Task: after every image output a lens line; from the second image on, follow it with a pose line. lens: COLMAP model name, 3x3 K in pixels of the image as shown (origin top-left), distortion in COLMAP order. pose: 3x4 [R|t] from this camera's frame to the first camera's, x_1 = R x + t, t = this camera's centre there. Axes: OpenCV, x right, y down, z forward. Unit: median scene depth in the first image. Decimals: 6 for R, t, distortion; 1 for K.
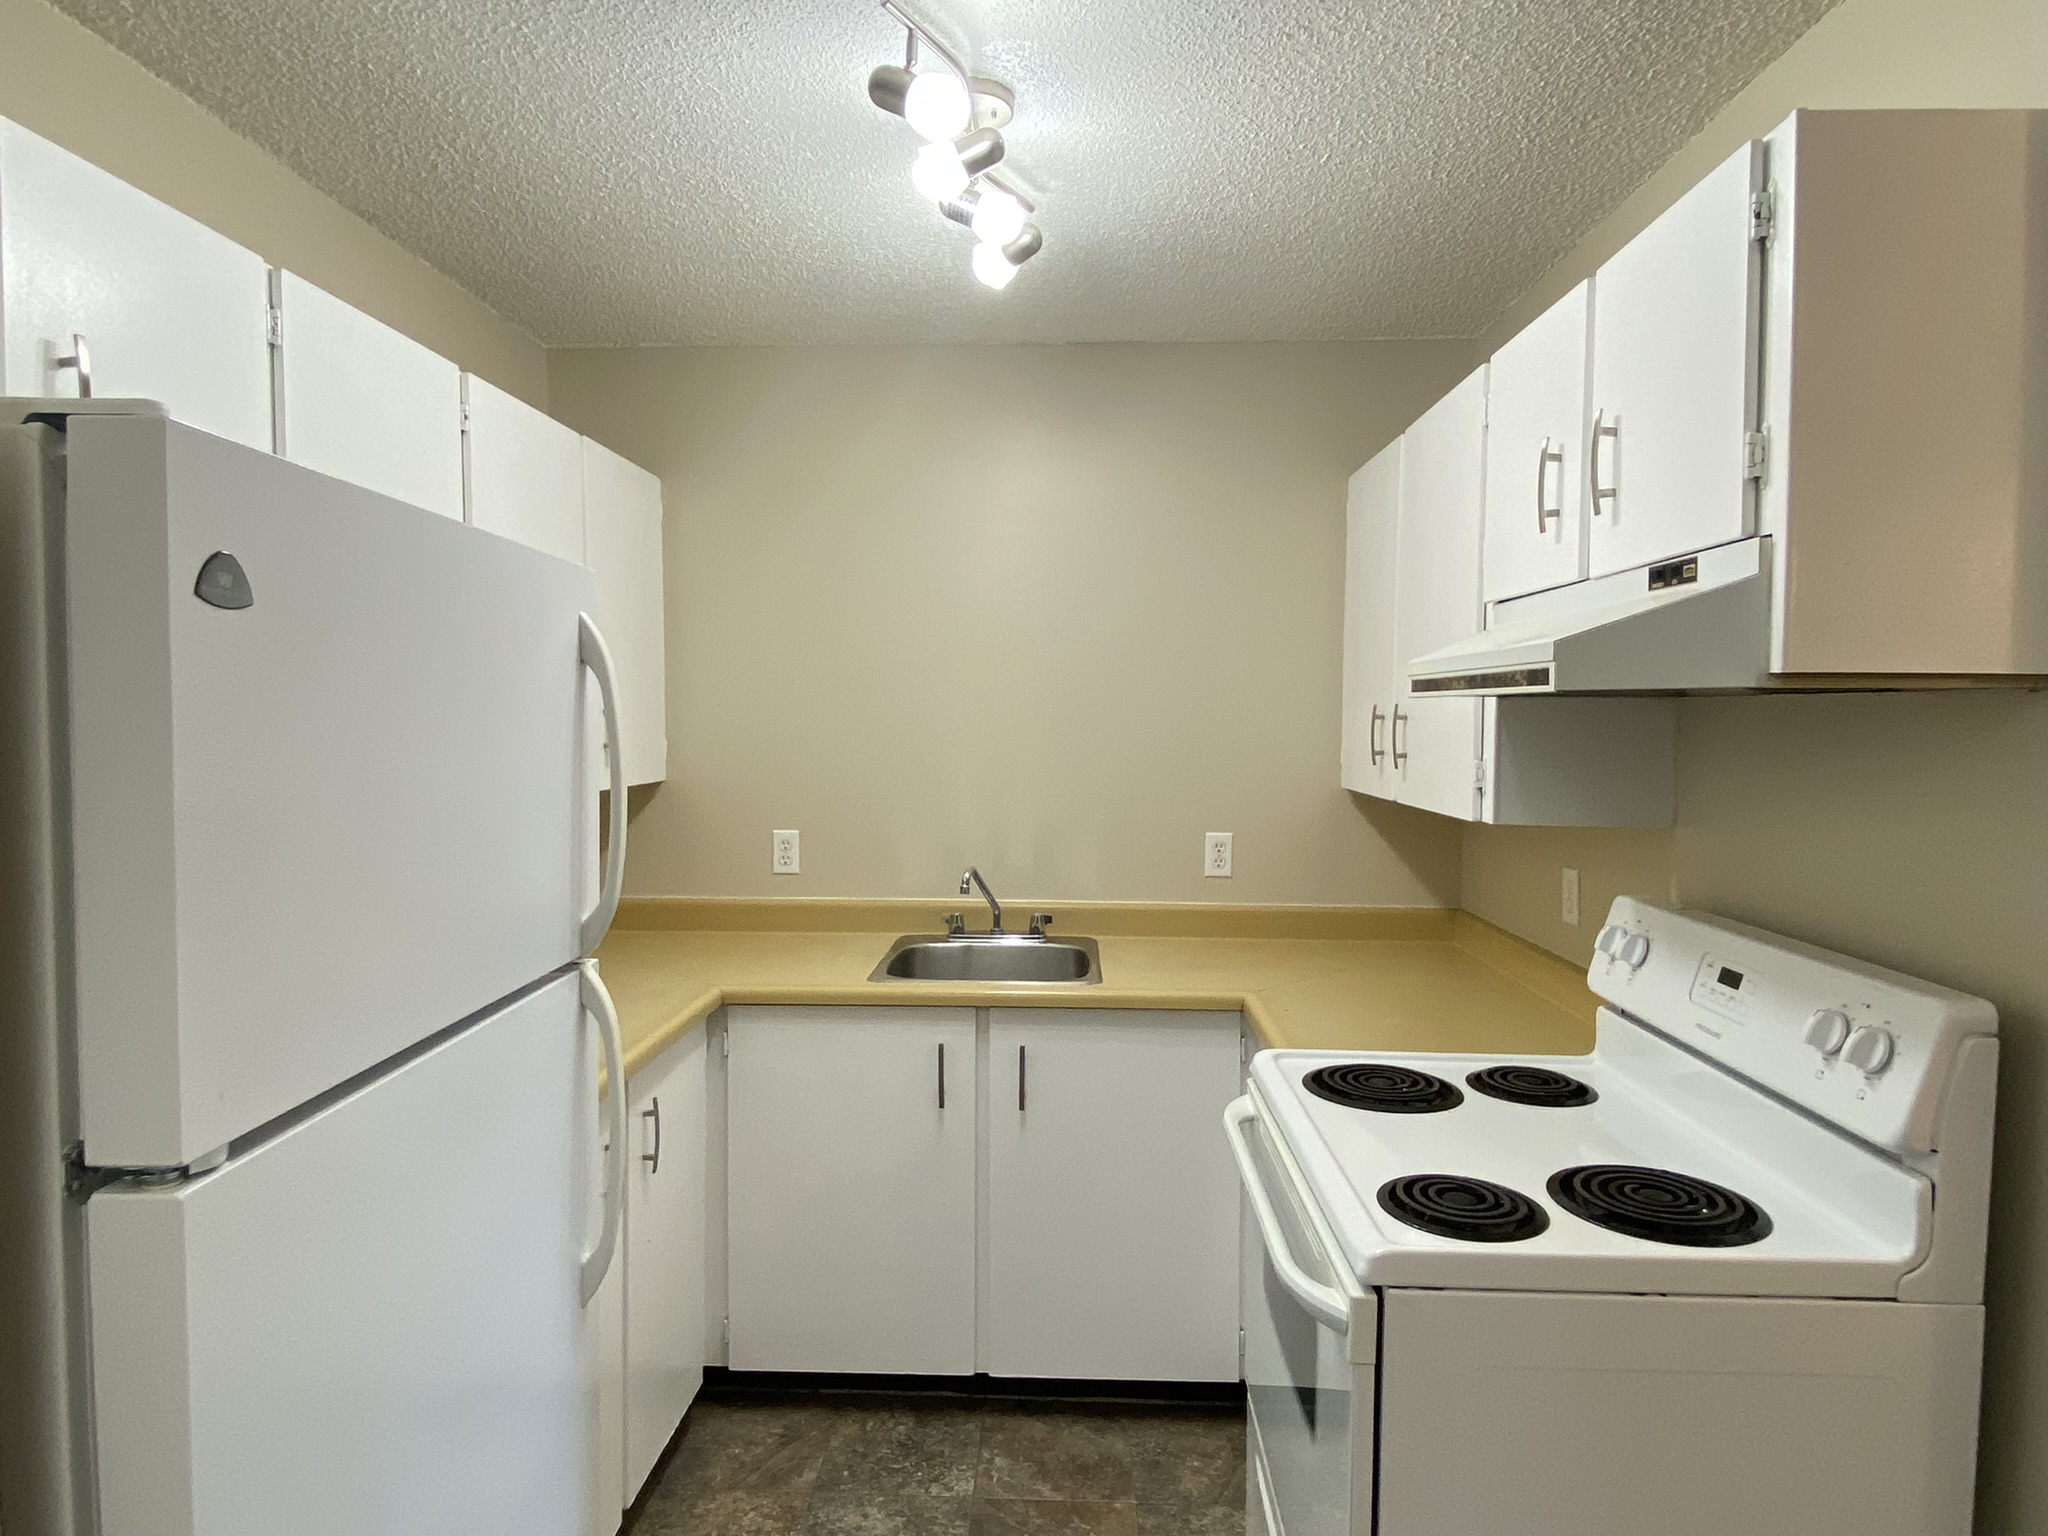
lens RADIAL K [[1206.1, 0, 1037.1], [0, 1206.1, 768.7], [0, 0, 1]] dist [0.046437, -0.048926]
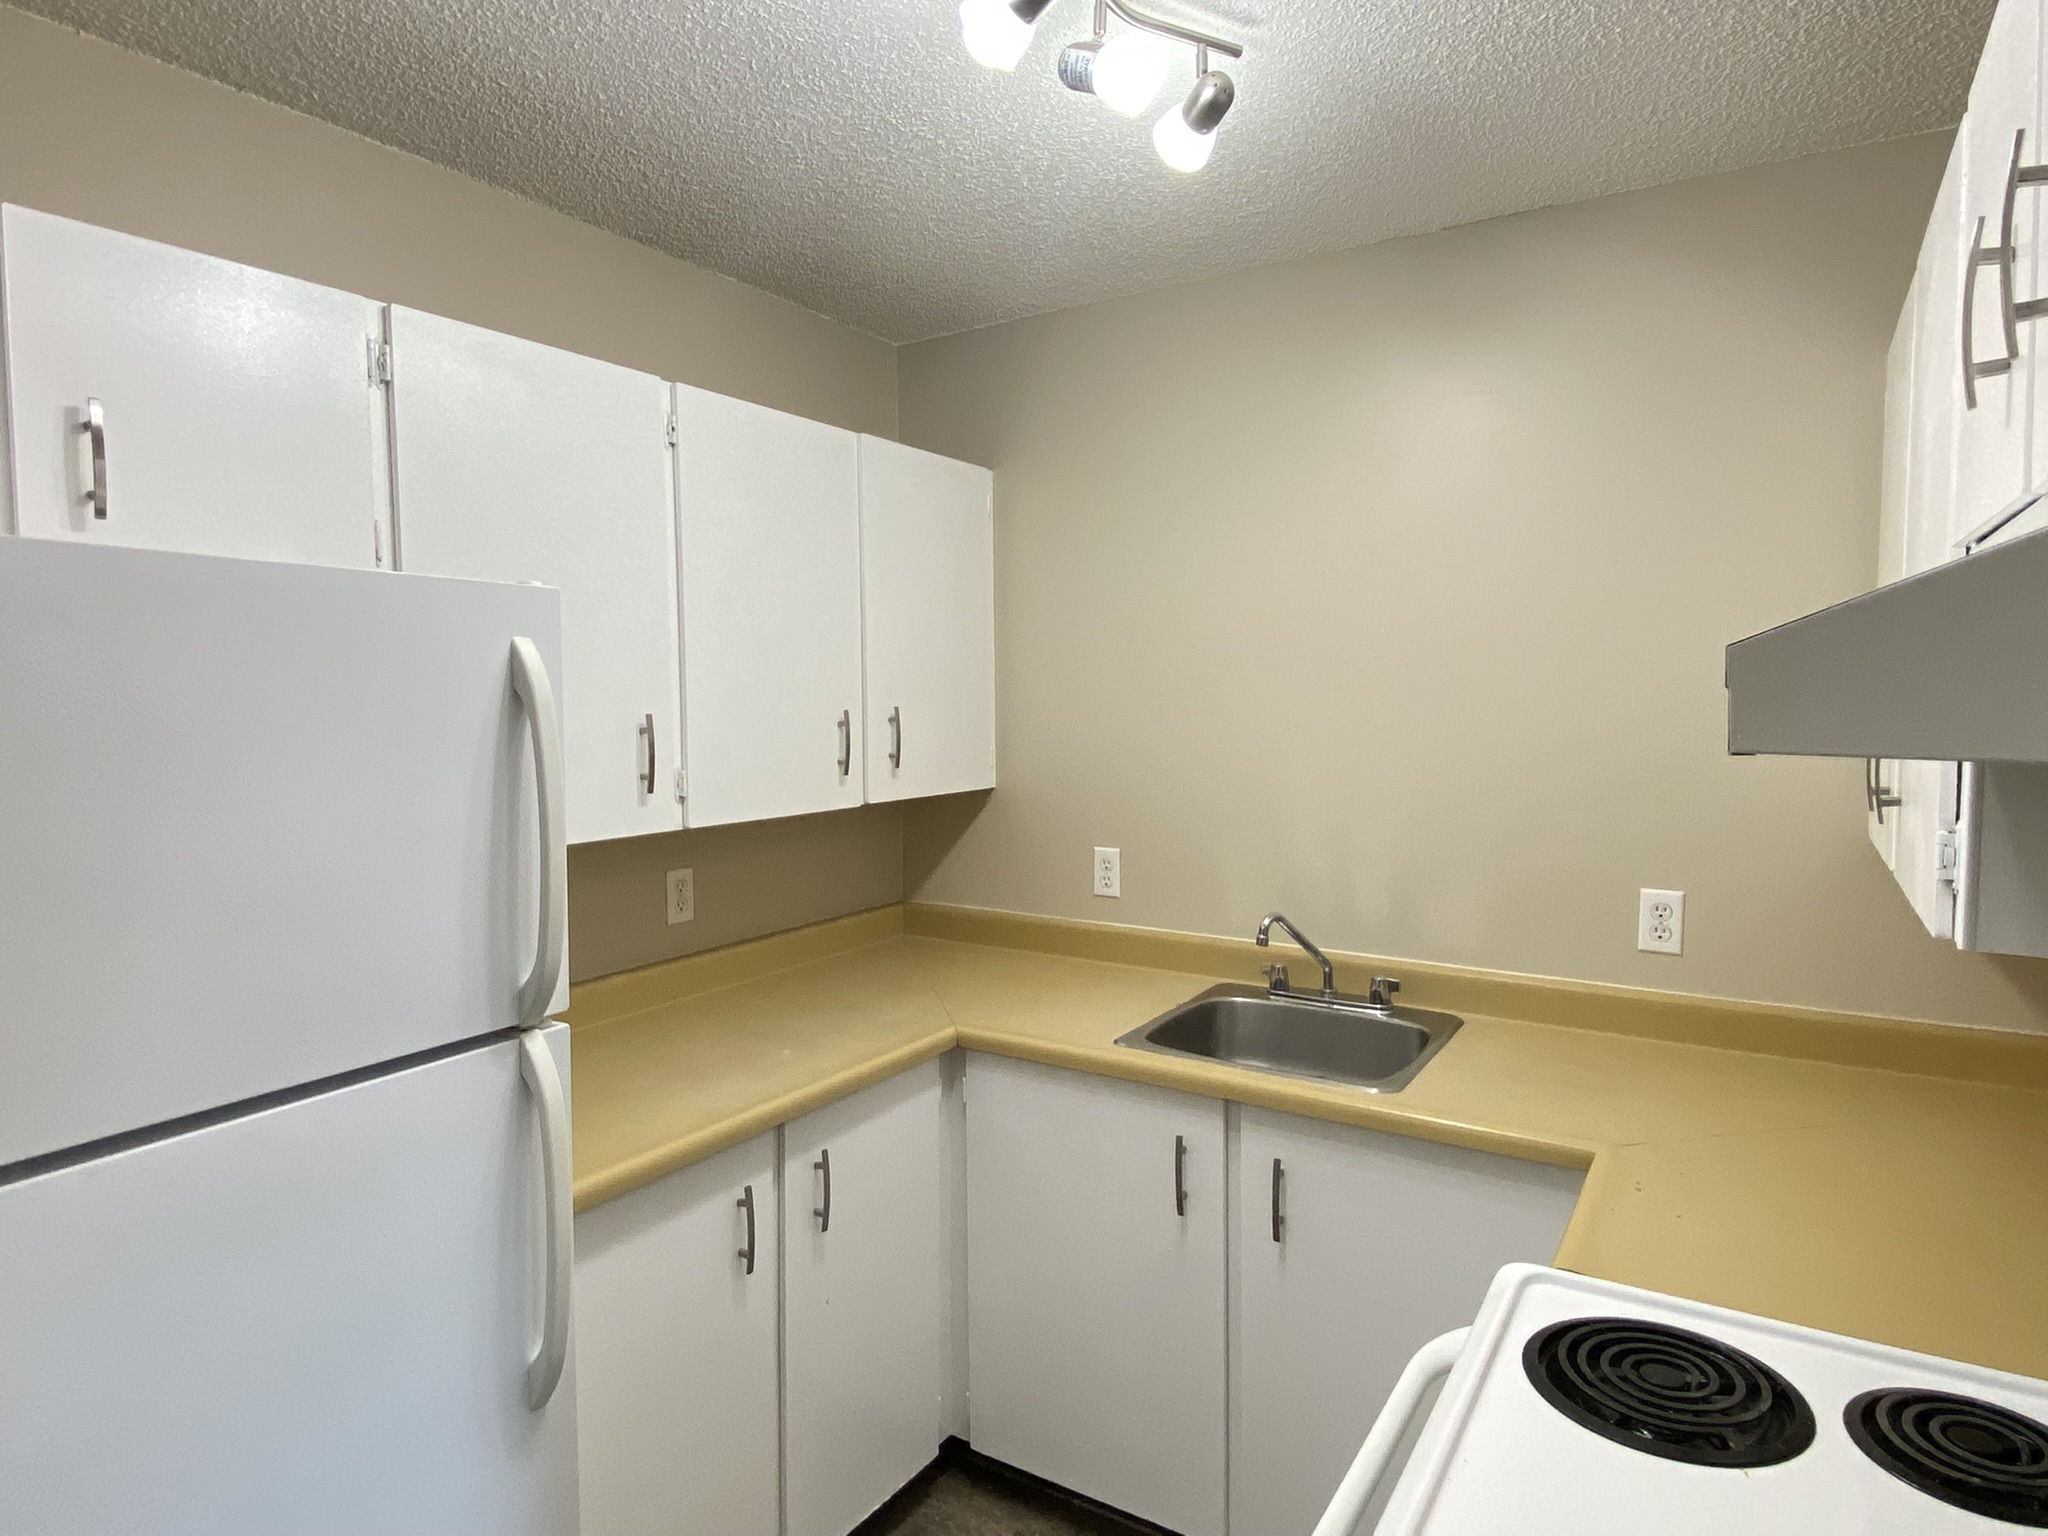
lens RADIAL K [[1194.1, 0, 1015.0], [0, 1194.1, 767.6], [0, 0, 1]] dist [0.053423, -0.054212]
pose [[0.857788, 0.026215, -0.513335, 0.273854], [-0.015148, 0.999554, 0.025732, -0.044652], [0.513781, -0.014296, 0.857802, 0.305313]]
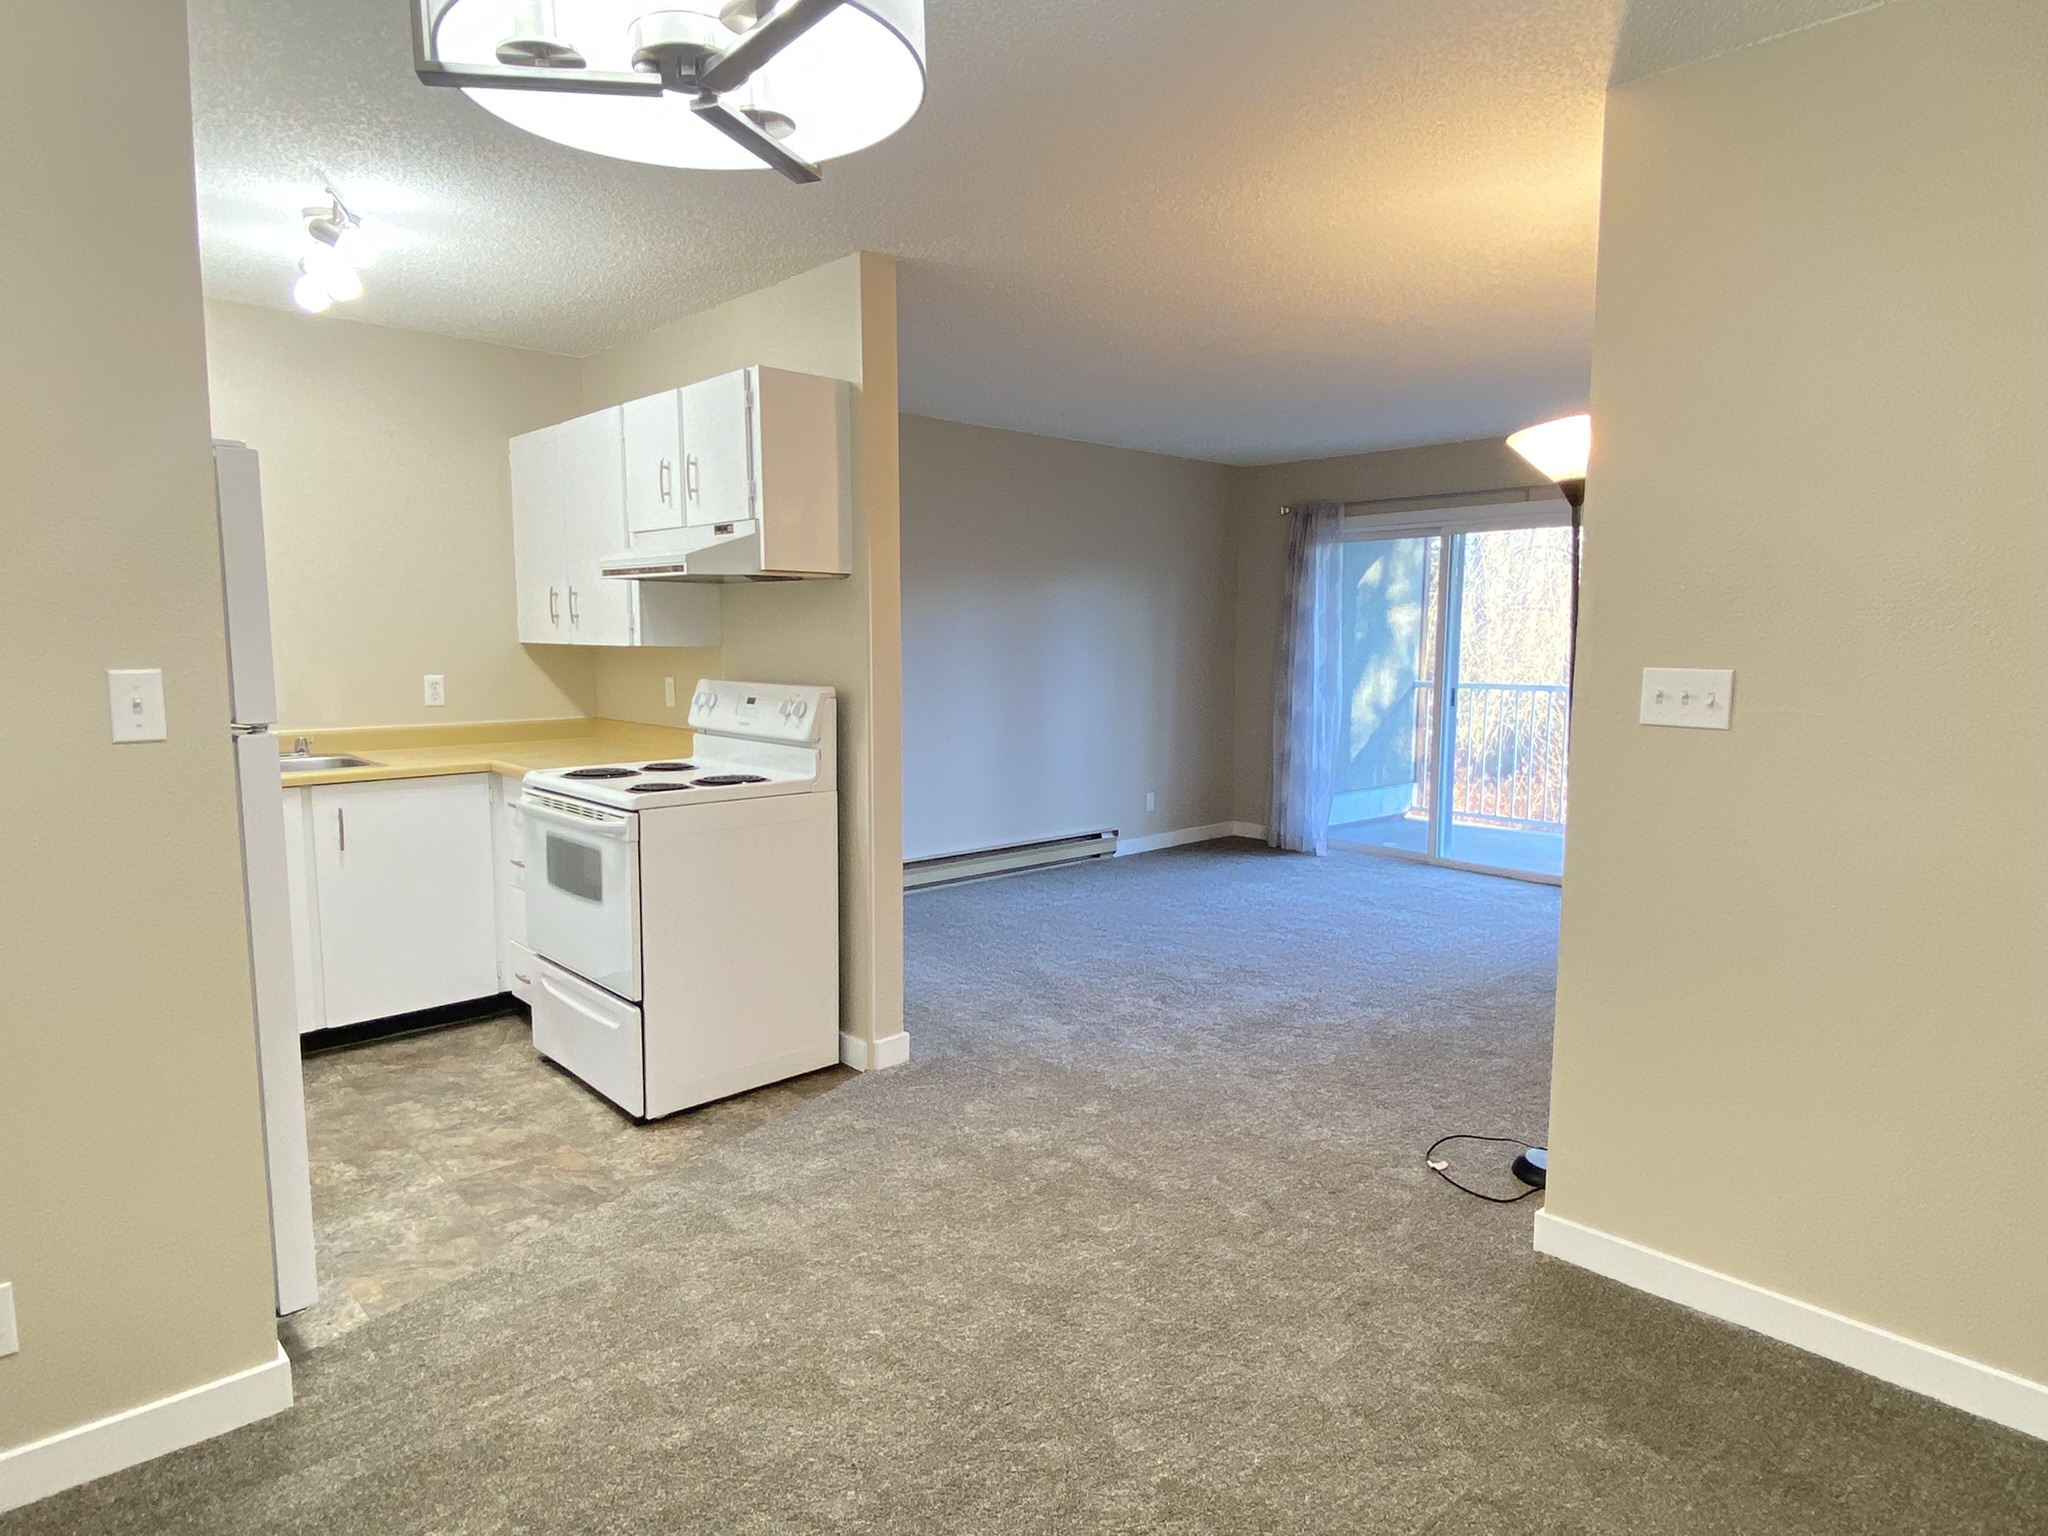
lens RADIAL K [[1194.1, 0, 1015.0], [0, 1194.1, 767.6], [0, 0, 1]] dist [0.053423, -0.054212]
pose [[0.725232, -0.083167, 0.683463, -0.507979], [0.032367, 0.995698, 0.086816, 0.088278], [-0.687743, -0.040841, 0.724804, -0.804066]]
